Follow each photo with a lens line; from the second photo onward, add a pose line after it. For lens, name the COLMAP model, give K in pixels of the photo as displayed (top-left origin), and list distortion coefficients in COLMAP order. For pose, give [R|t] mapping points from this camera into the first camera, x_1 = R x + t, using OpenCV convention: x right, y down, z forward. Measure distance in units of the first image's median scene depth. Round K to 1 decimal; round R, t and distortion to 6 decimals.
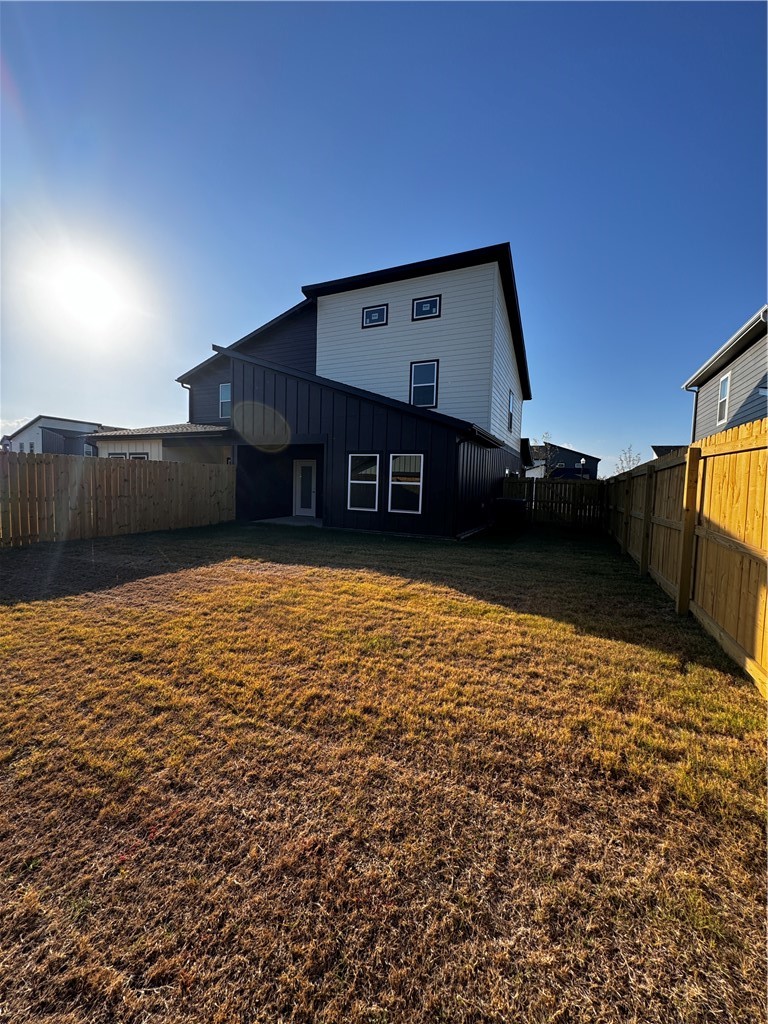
lens RADIAL K [[411.5, 0, 384.0], [0, 411.5, 512.0], [0, 0, 1]] dist [-0.001058, -0.000447]
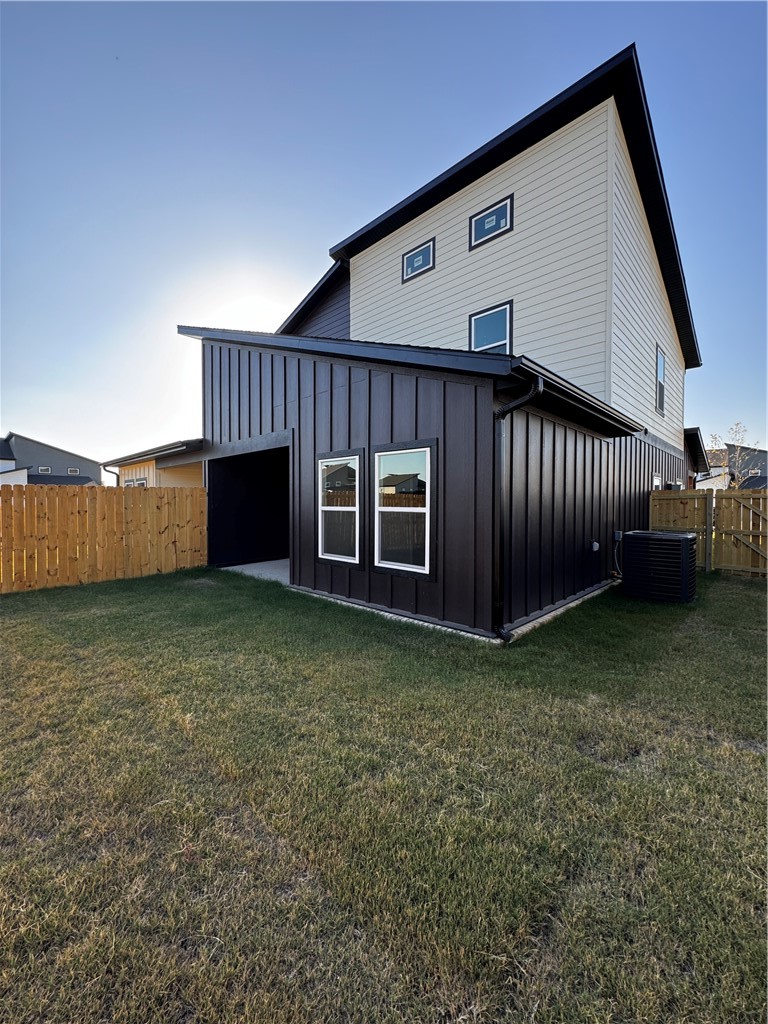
lens RADIAL K [[411.5, 0, 384.0], [0, 411.5, 512.0], [0, 0, 1]] dist [-0.001058, -0.000447]
pose [[0.947503, -0.022013, -0.318987, 0.139911], [0.004681, 0.998475, -0.054998, -0.028864], [0.319711, 0.050618, 0.946162, 0.387535]]
